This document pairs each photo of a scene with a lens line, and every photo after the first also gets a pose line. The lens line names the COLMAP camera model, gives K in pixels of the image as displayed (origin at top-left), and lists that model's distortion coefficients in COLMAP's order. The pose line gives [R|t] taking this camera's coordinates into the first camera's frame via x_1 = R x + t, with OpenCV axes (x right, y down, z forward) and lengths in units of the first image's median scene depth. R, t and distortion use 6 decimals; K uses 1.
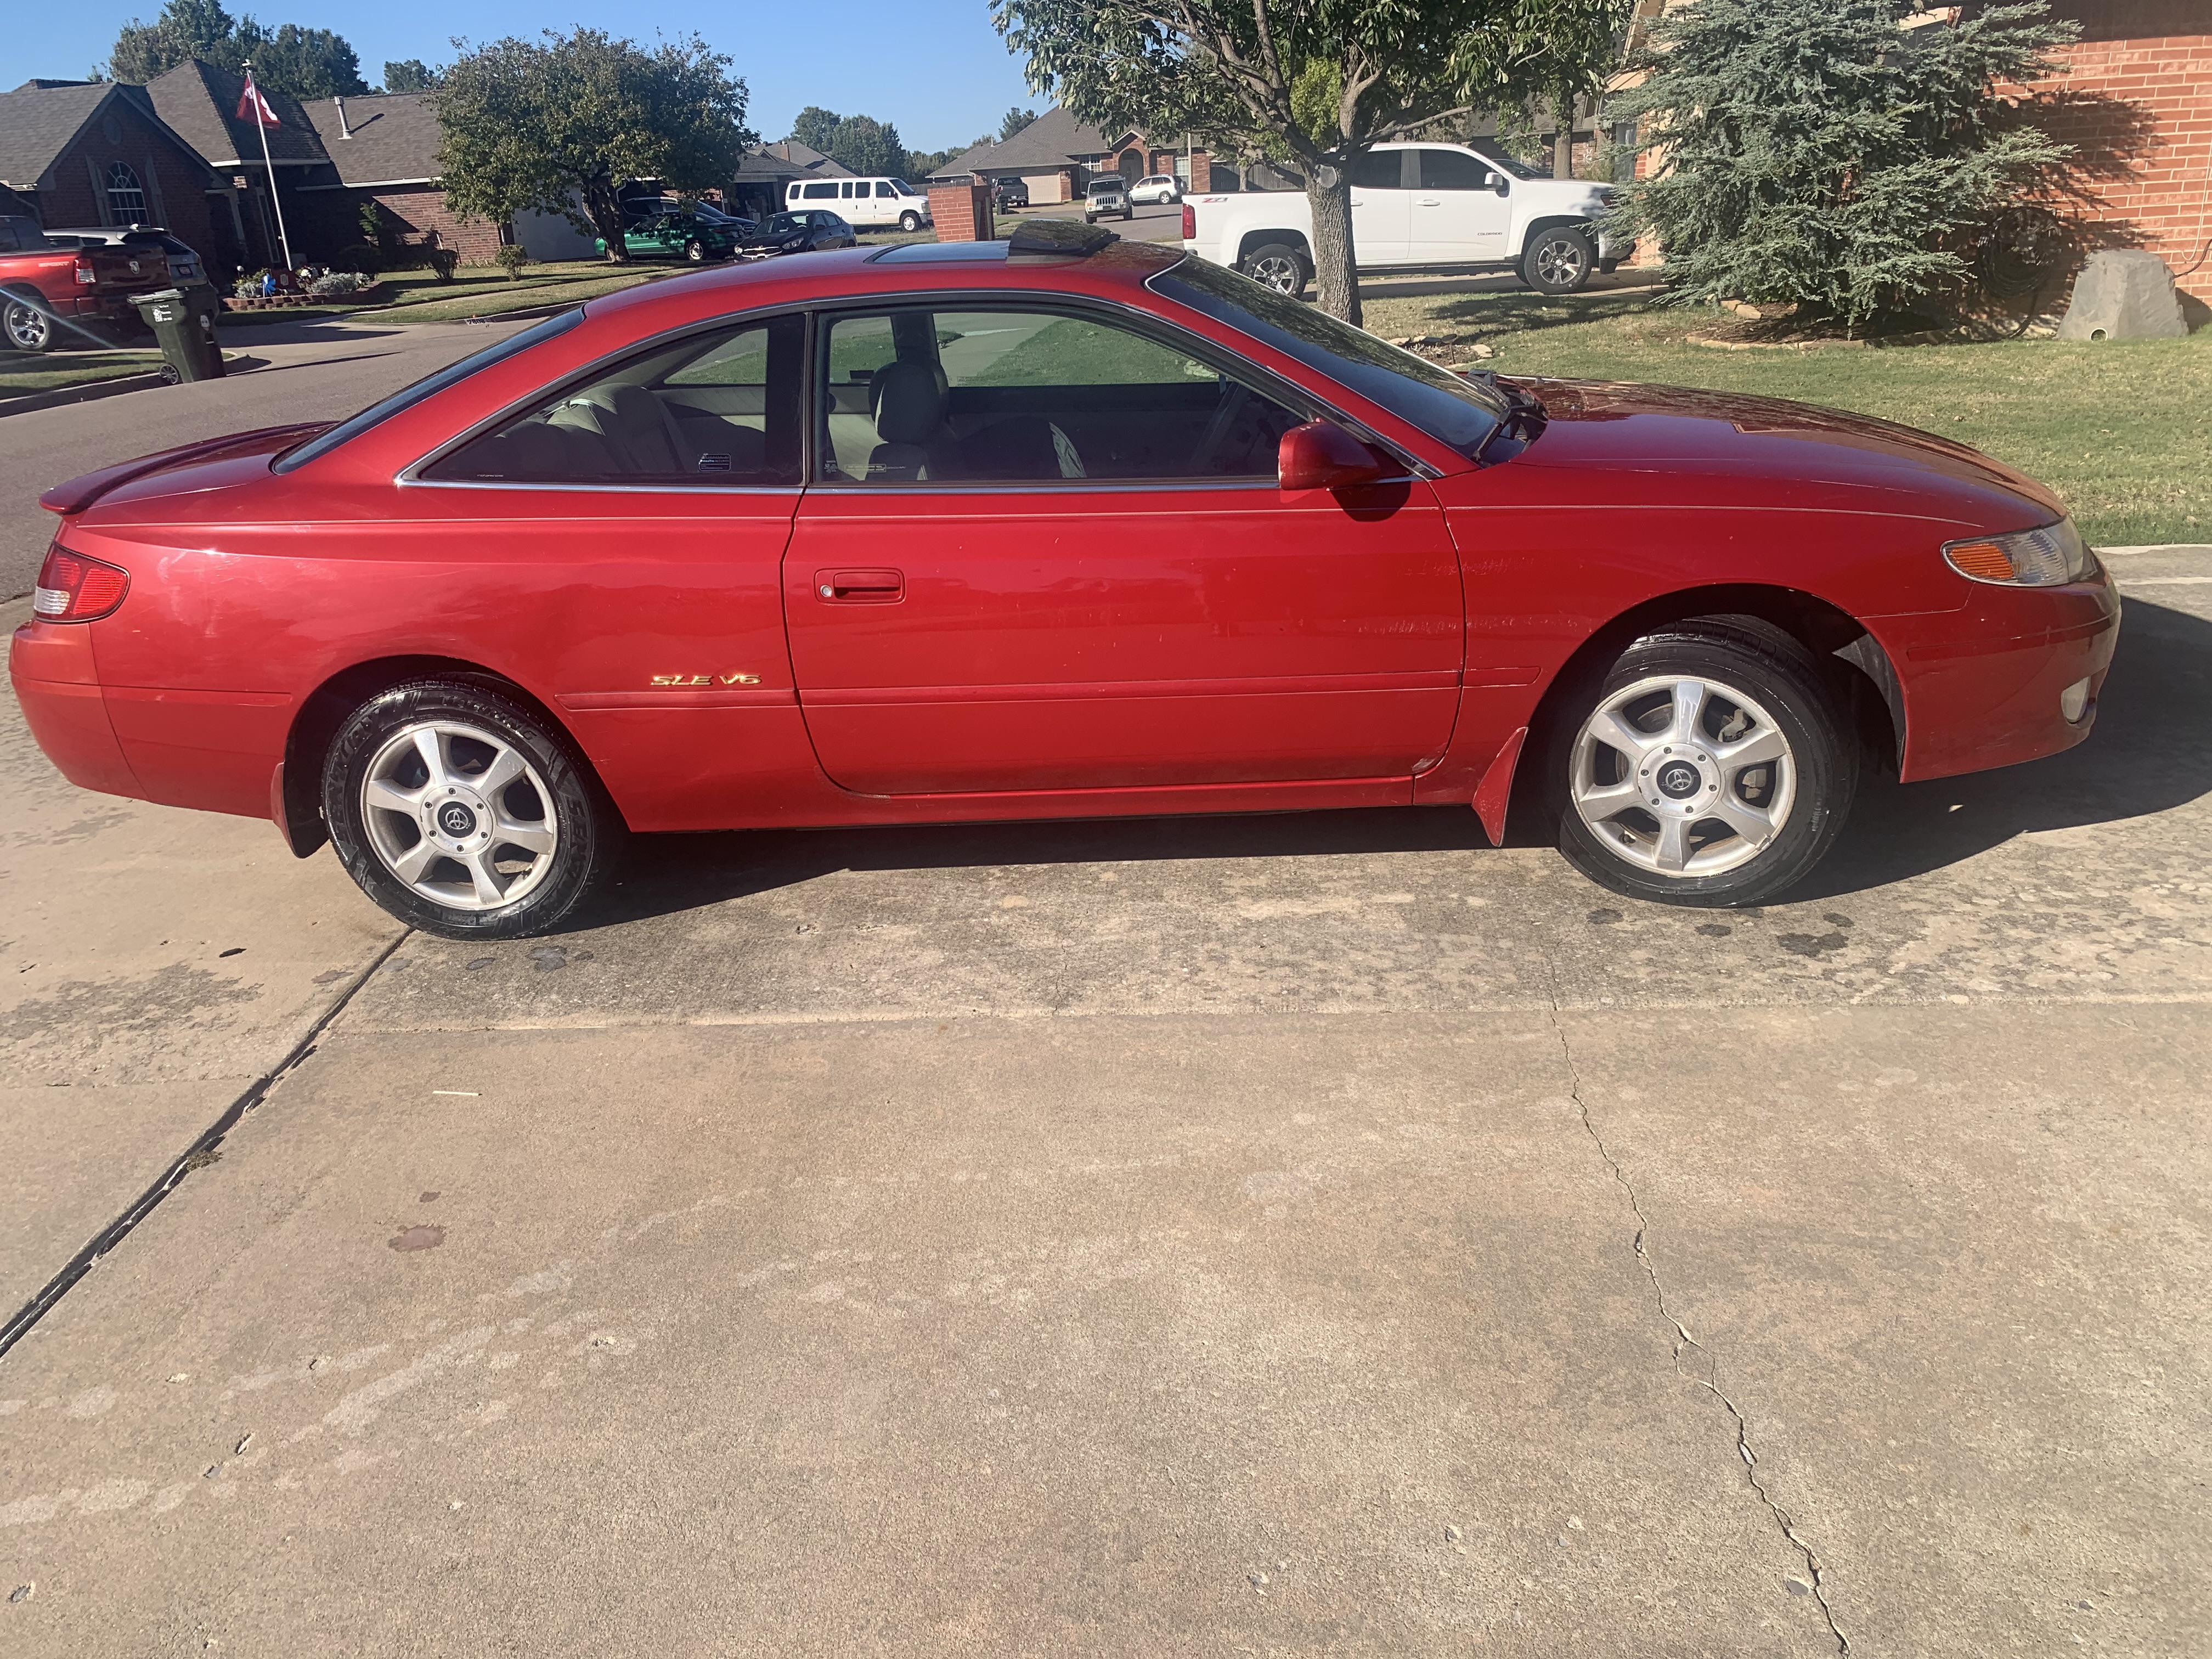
lens RADIAL K [[1663.7, 0, 1106.0], [0, 1663.7, 829.5], [0, 0, 1]] dist [0.096210, -0.072804]
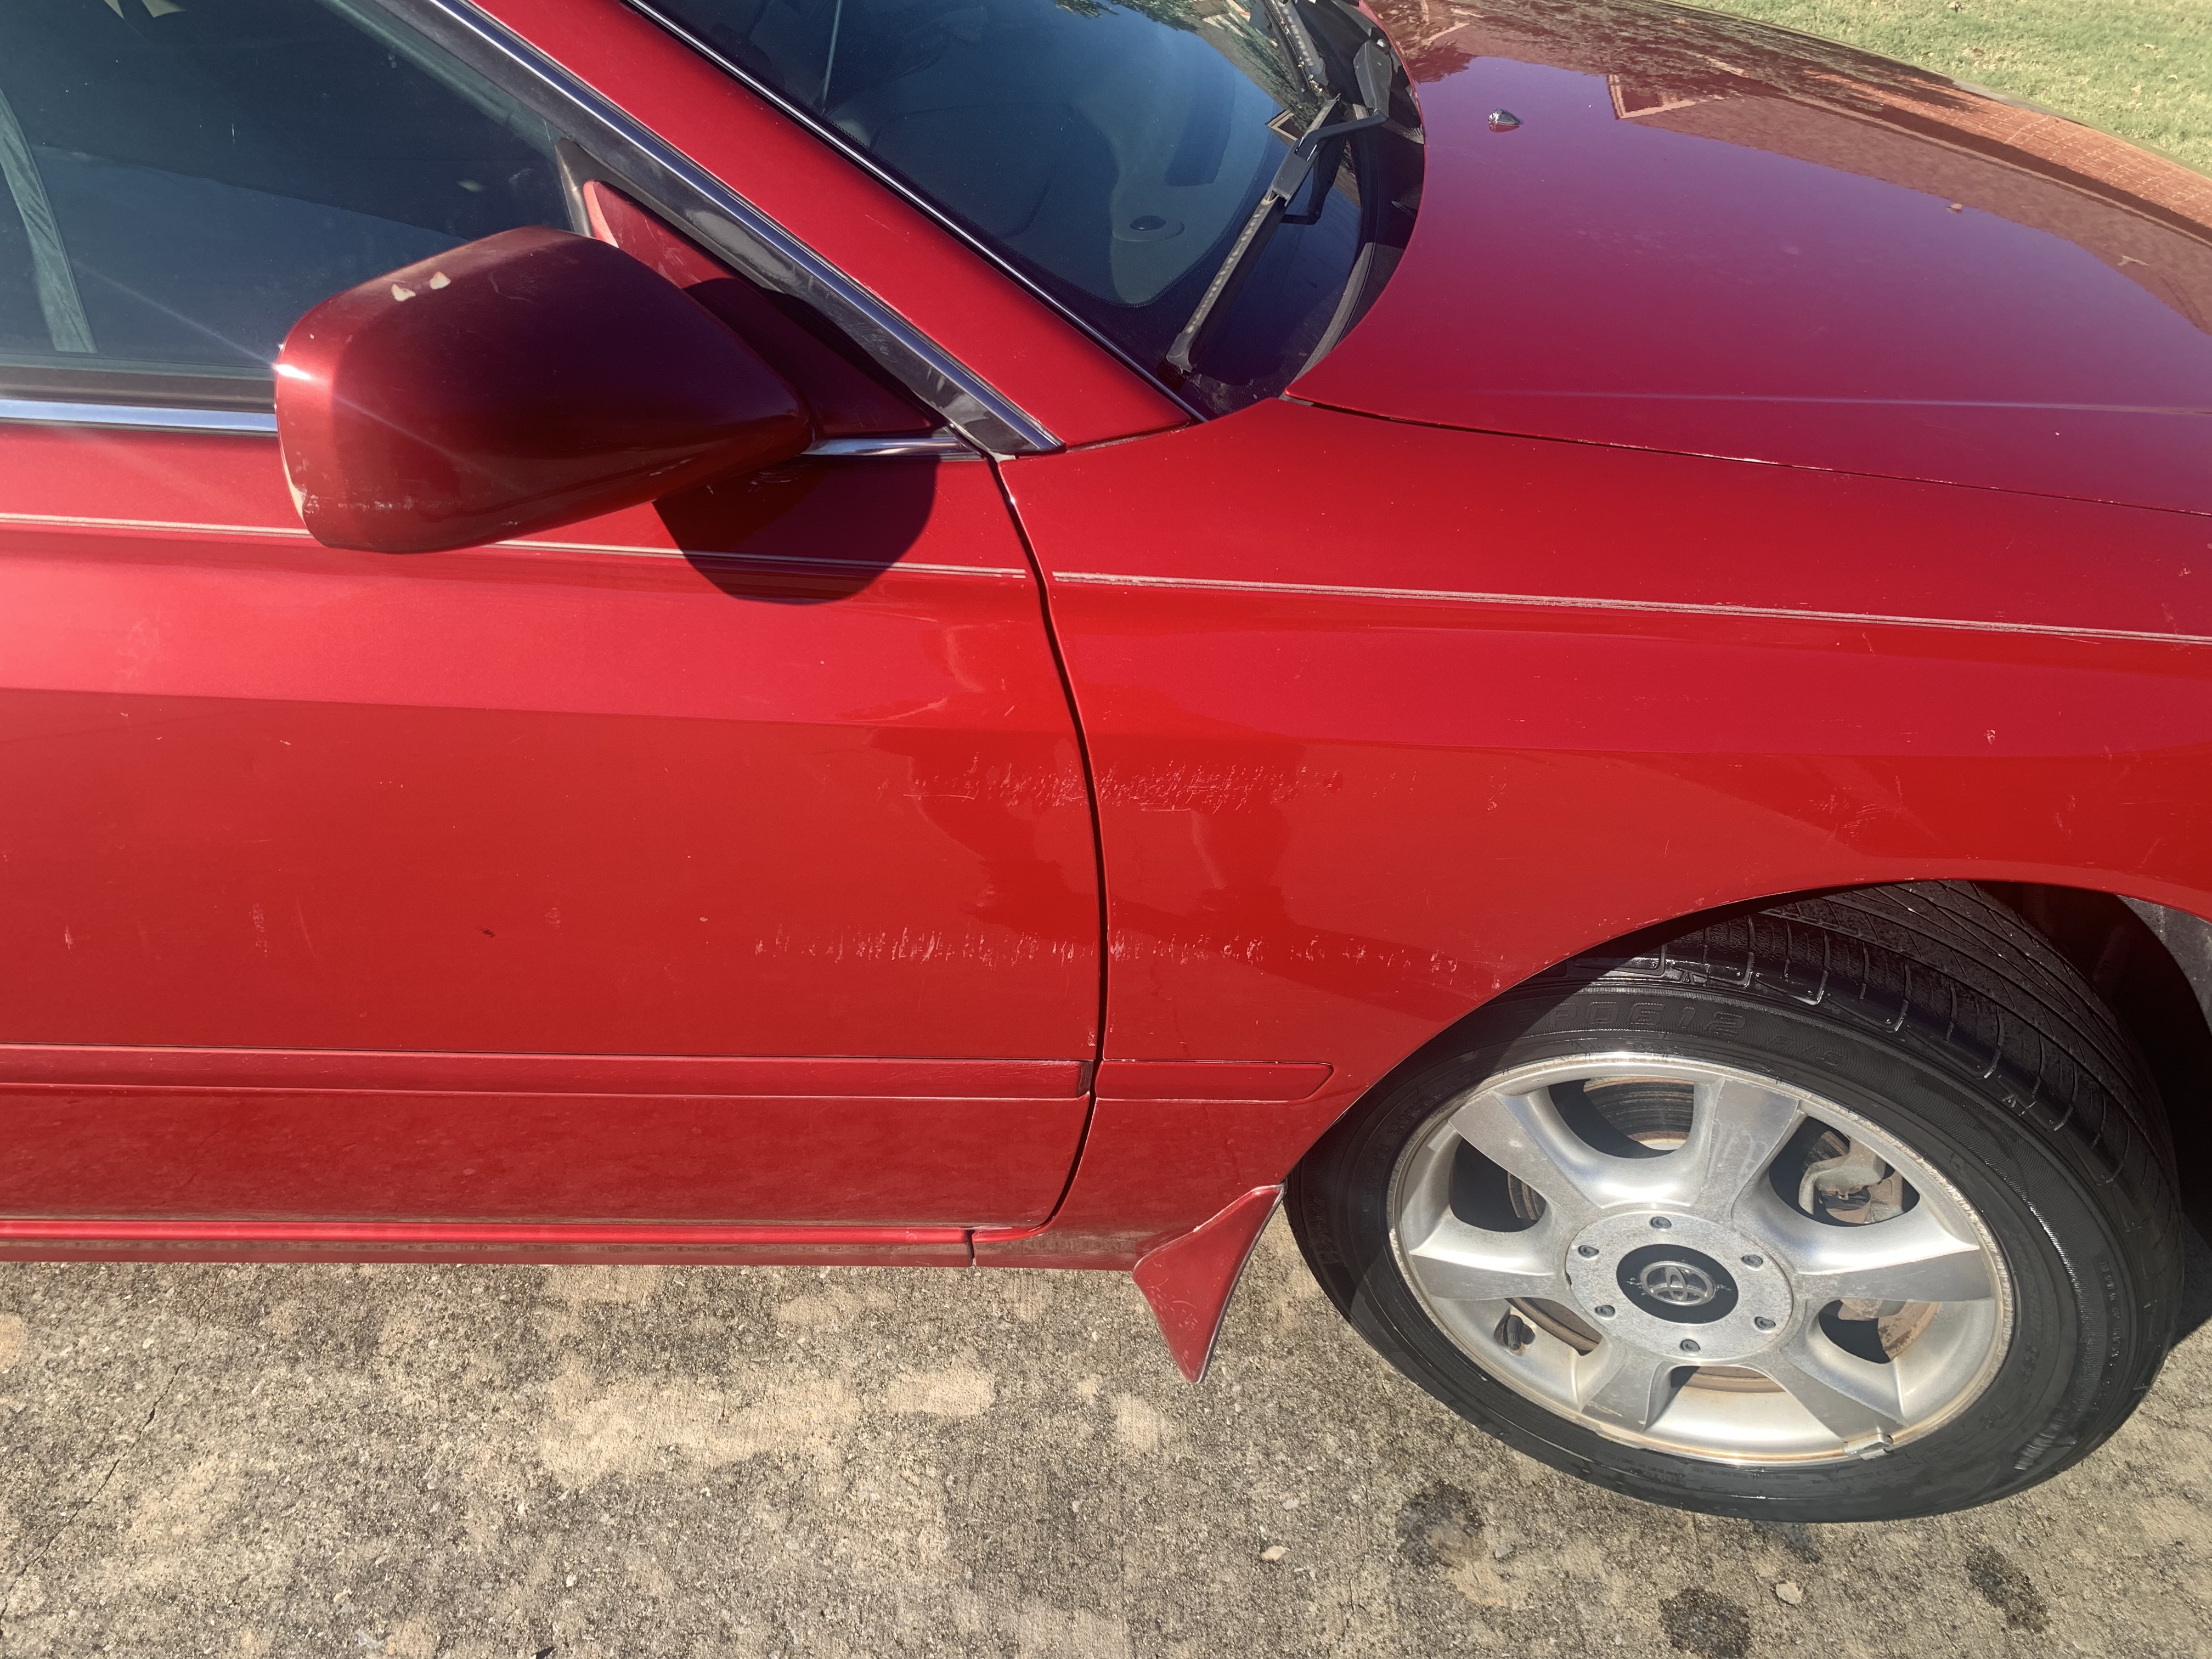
lens RADIAL K [[1741.1, 0, 1106.0], [0, 1741.1, 829.5], [0, 0, 1]] dist [0.023225, 0.003372]
pose [[0.991899, 0.022130, 0.125086, 0.164785], [-0.053616, 0.965632, 0.254322, -0.210855], [-0.115159, -0.258968, 0.958996, 0.661591]]
